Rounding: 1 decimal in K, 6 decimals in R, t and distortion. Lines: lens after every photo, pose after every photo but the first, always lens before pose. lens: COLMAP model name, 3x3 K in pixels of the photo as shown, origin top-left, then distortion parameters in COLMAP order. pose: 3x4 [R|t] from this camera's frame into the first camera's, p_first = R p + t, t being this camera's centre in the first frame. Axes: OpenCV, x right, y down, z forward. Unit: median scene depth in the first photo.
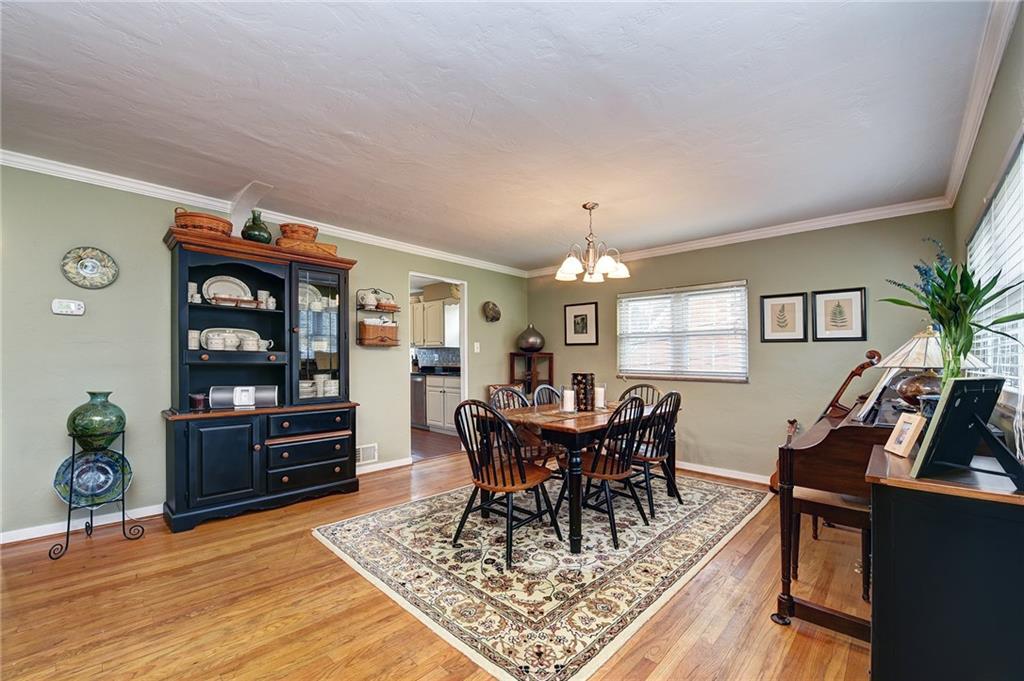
lens RADIAL K [[406.8, 0, 517.5], [0, 406.8, 354.2], [0, 0, 1]] dist [-0.020296, -0.000701]
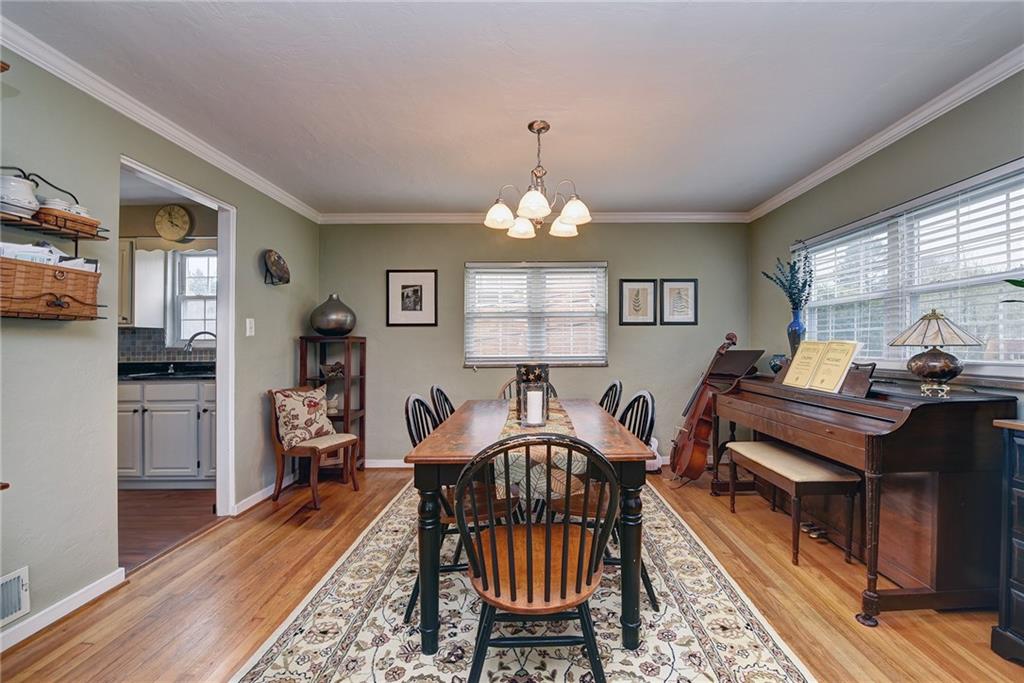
lens RADIAL K [[410.1, 0, 523.5], [0, 410.1, 336.5], [0, 0, 1]] dist [-0.018691, -0.001233]
pose [[0.730840, -0.000979, 0.682548, -0.232042], [0.006036, 0.999969, -0.005029, 0.001750], [-0.682522, 0.007795, 0.730823, 0.358301]]
